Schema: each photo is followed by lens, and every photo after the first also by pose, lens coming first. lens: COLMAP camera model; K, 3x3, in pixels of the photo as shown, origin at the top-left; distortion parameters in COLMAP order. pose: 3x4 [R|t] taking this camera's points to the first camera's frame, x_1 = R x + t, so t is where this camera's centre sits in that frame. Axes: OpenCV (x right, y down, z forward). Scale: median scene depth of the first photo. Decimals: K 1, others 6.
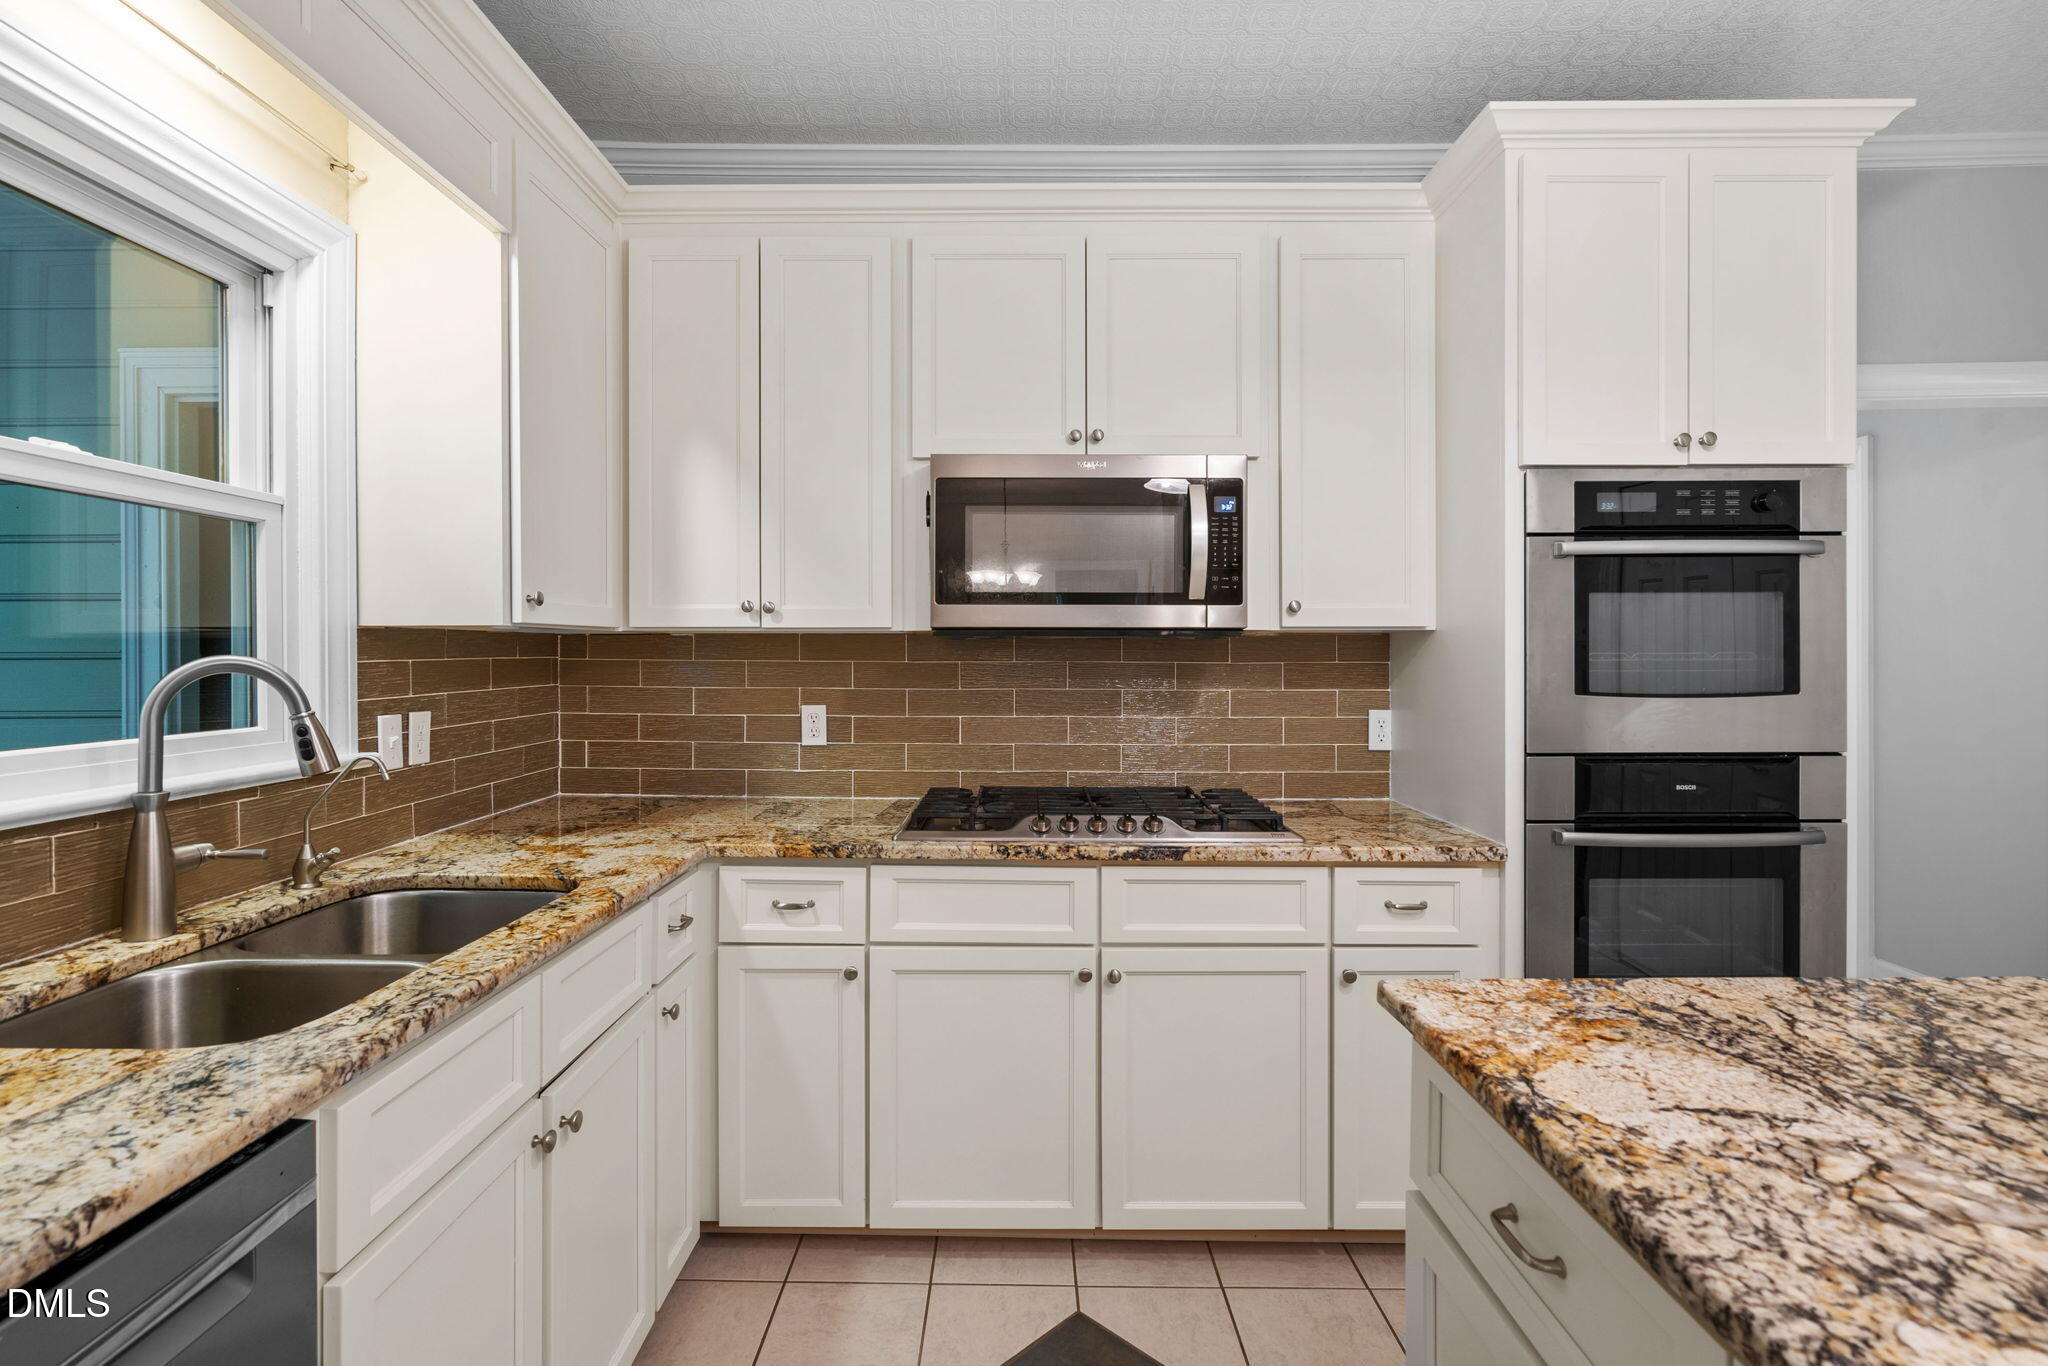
lens RADIAL K [[942.1, 0, 1007.8], [0, 942.1, 670.9], [0, 0, 1]] dist [-0.007410, 0.001791]
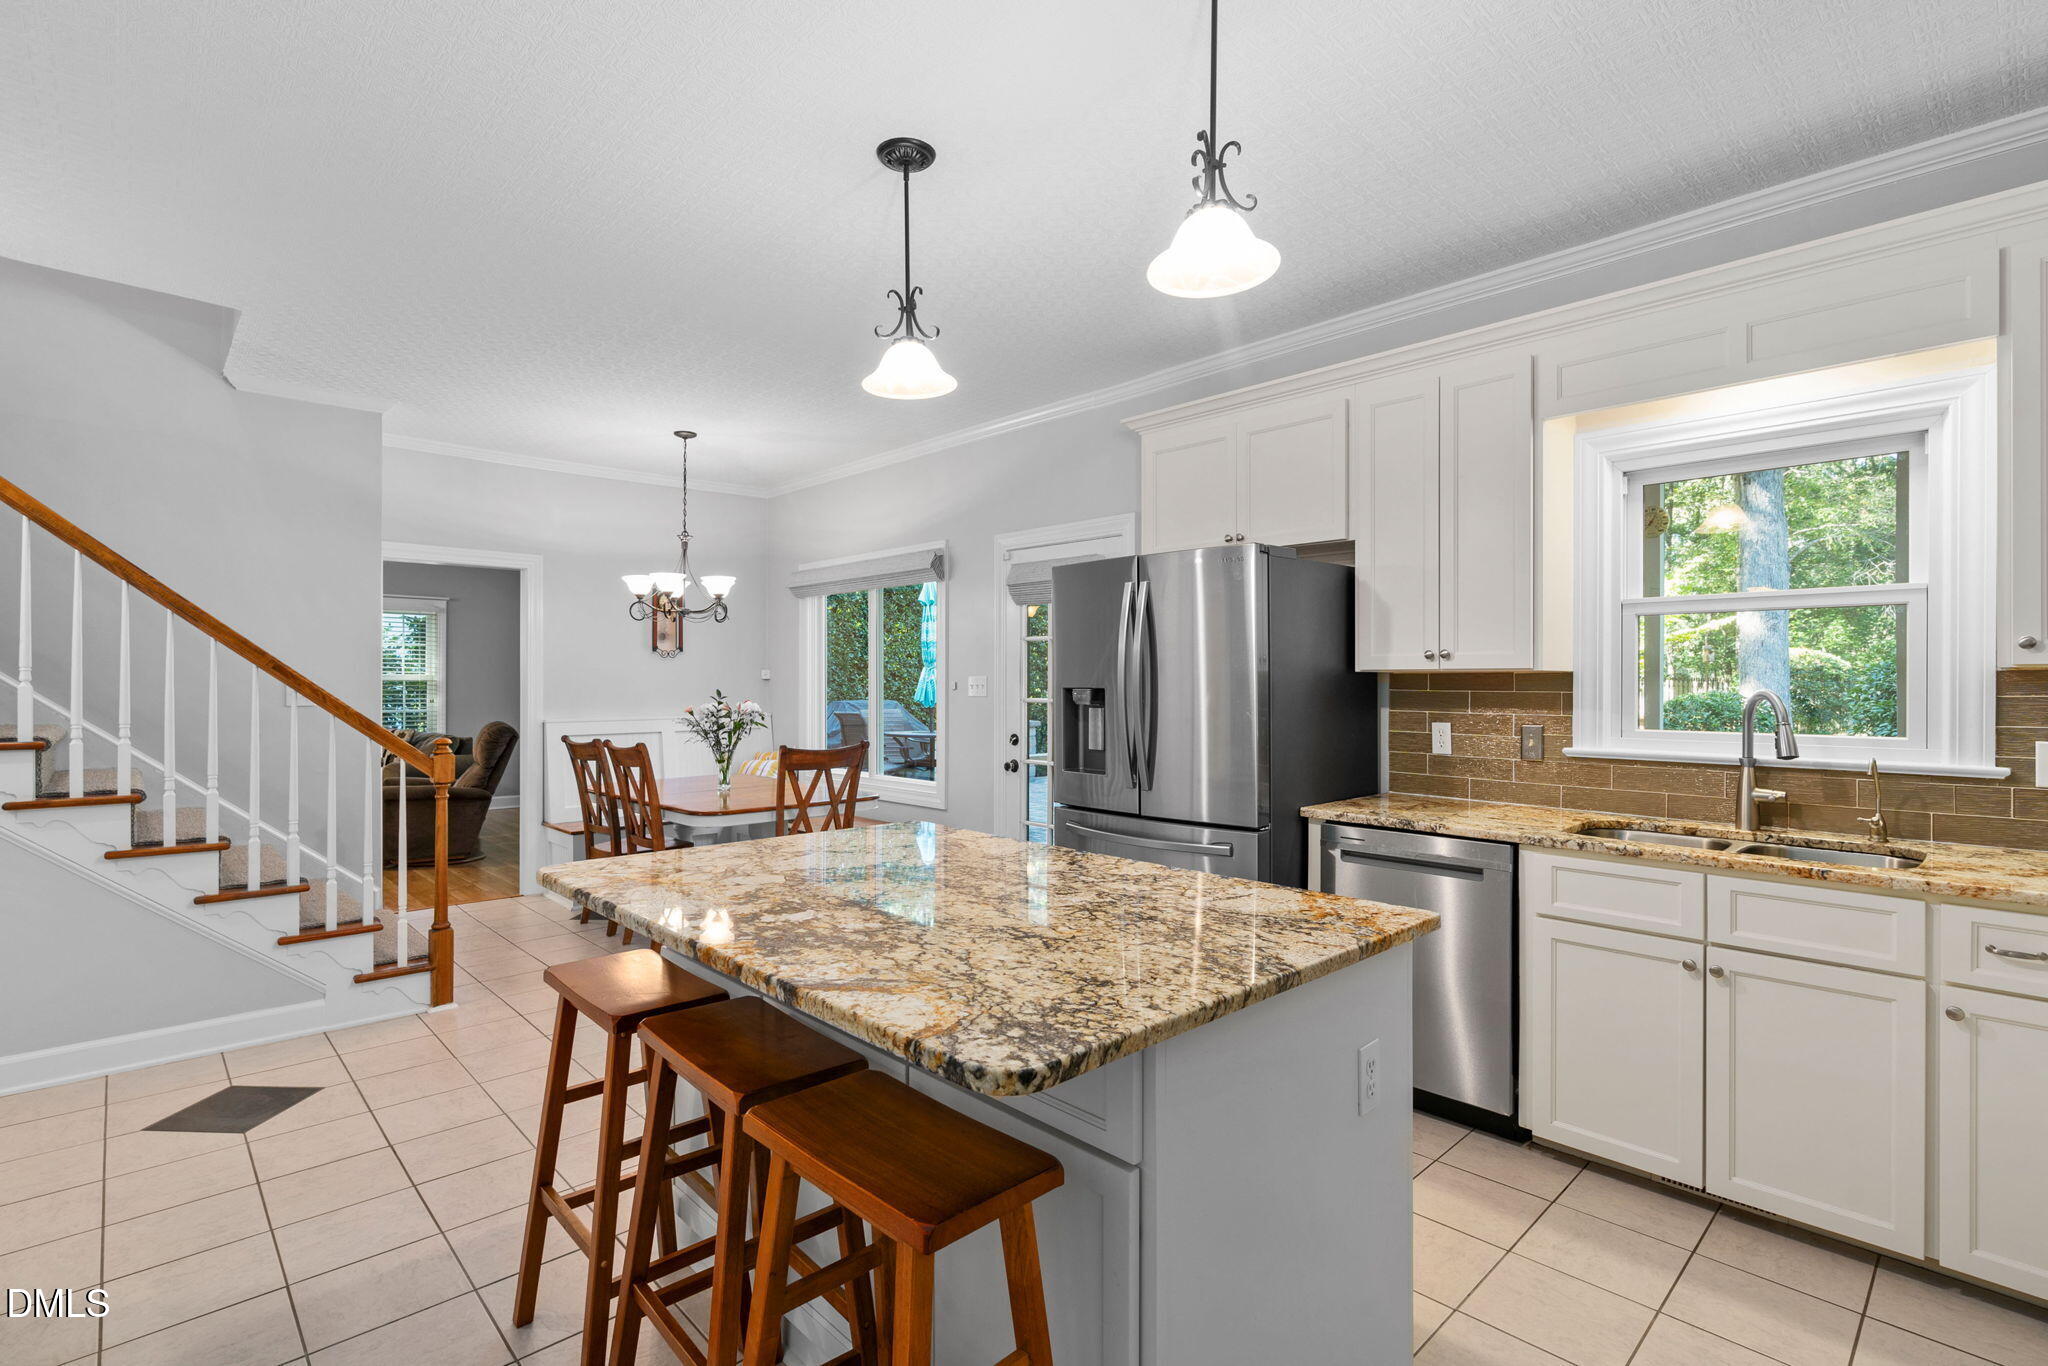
lens RADIAL K [[942.1, 0, 1028.2], [0, 942.1, 681.2], [0, 0, 1]] dist [-0.007410, 0.001791]
pose [[-0.717883, 0.001156, -0.696163, 2.186569], [-0.000653, 0.999997, 0.002333, -0.054176], [0.696163, 0.002130, -0.717880, 1.843451]]
